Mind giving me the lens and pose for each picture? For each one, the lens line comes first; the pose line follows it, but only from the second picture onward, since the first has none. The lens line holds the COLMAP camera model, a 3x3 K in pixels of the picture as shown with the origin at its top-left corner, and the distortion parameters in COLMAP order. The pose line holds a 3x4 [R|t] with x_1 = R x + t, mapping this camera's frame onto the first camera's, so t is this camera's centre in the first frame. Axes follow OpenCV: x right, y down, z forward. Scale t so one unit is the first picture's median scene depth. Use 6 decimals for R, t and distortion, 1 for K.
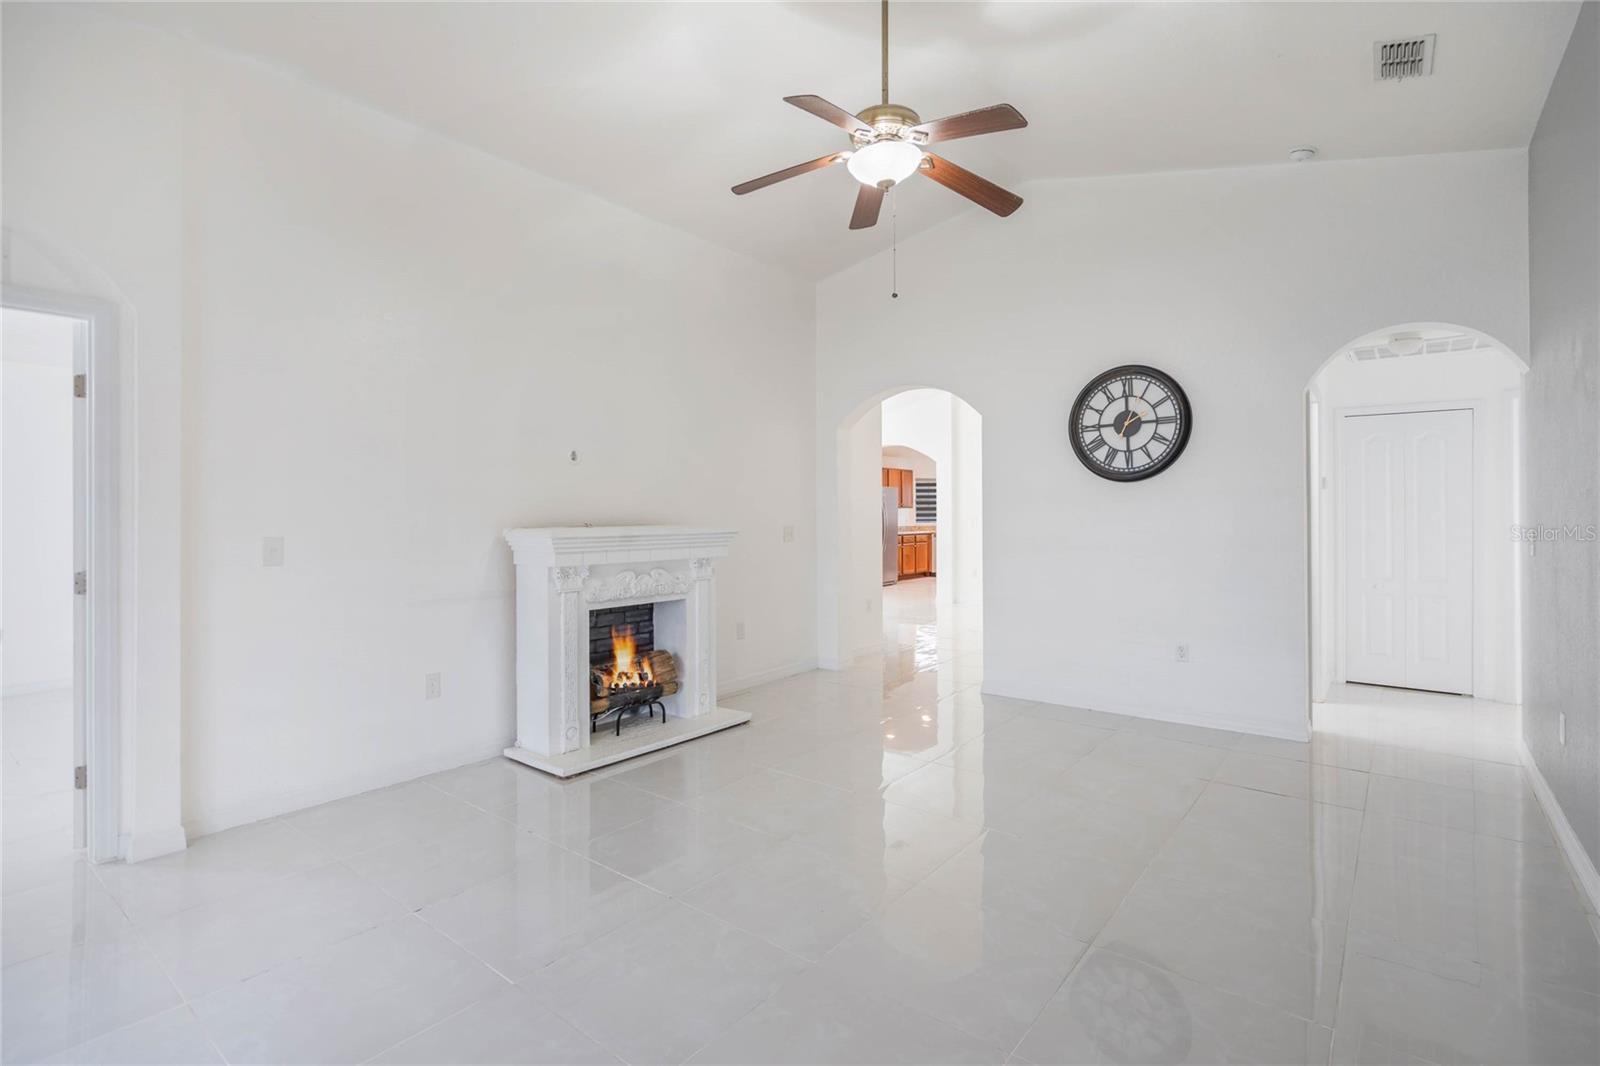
lens RADIAL K [[743.2, 0, 798.3], [0, 743.2, 508.2], [0, 0, 1]] dist [-0.001671, 0.000094]
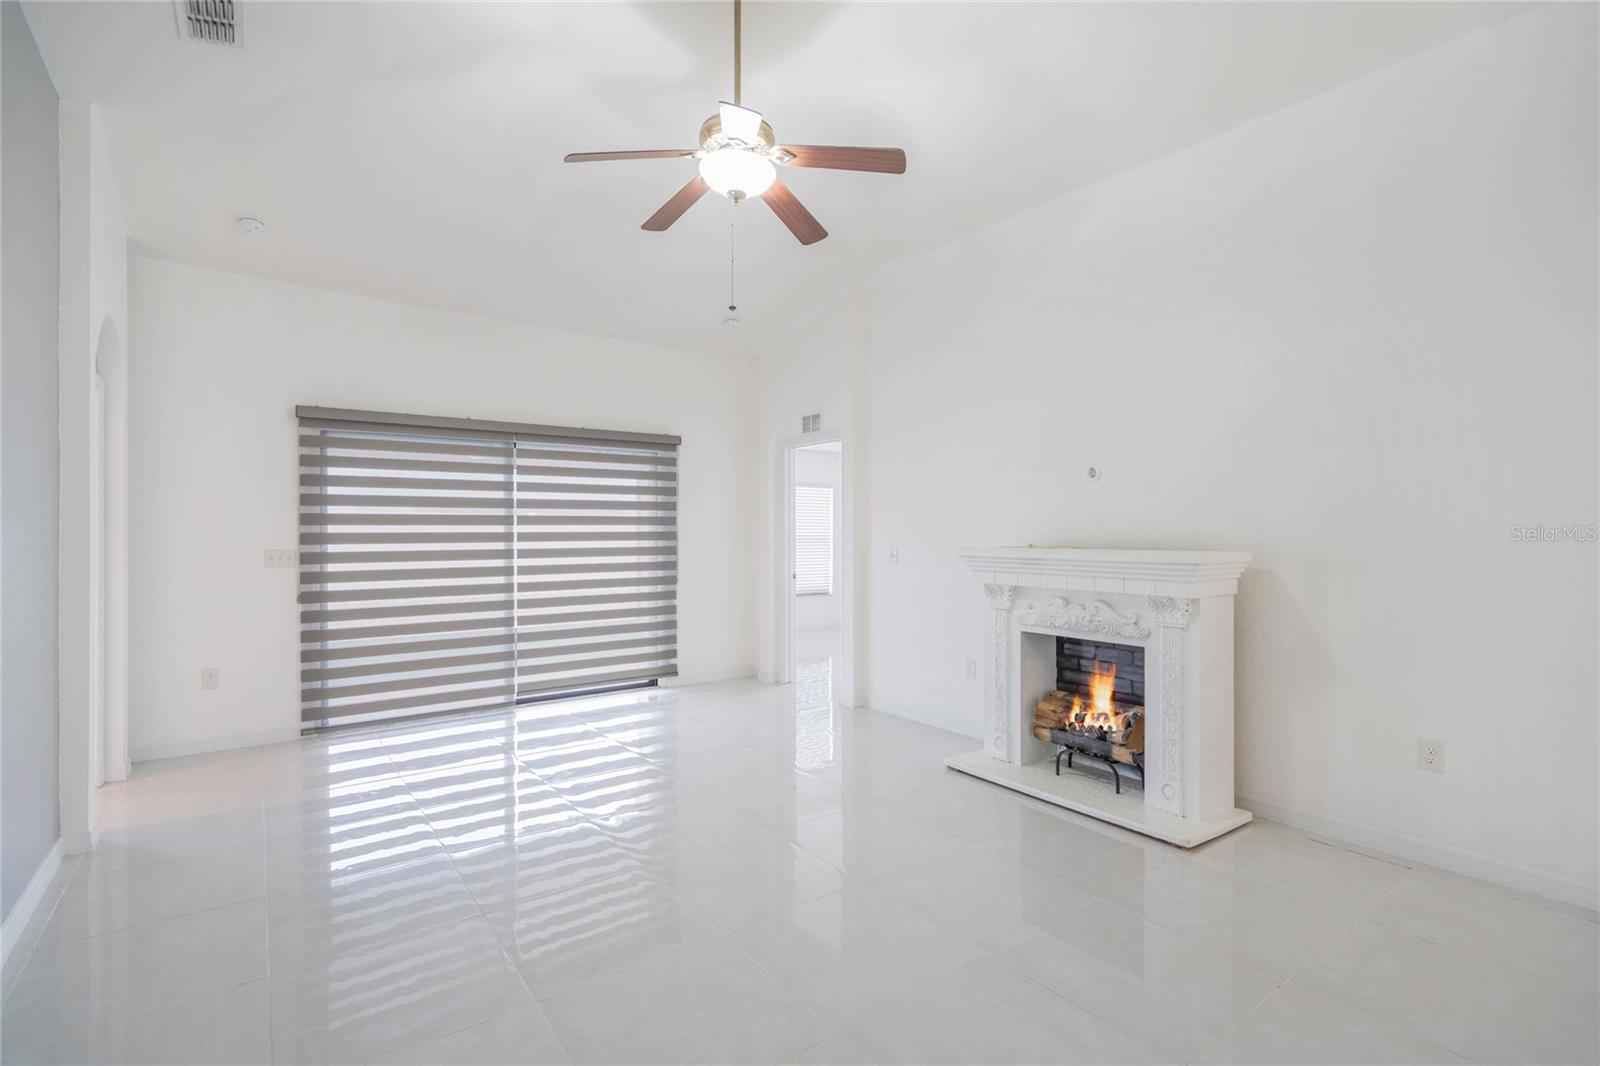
lens RADIAL K [[744.3, 0, 813.3], [0, 744.3, 534.2], [0, 0, 1]] dist [-0.001311, 0.000978]
pose [[-0.244039, 0.003774, -0.969758, 0.712224], [0.005857, 0.999980, 0.002418, 0.002689], [0.969748, -0.005090, -0.244057, 0.916813]]
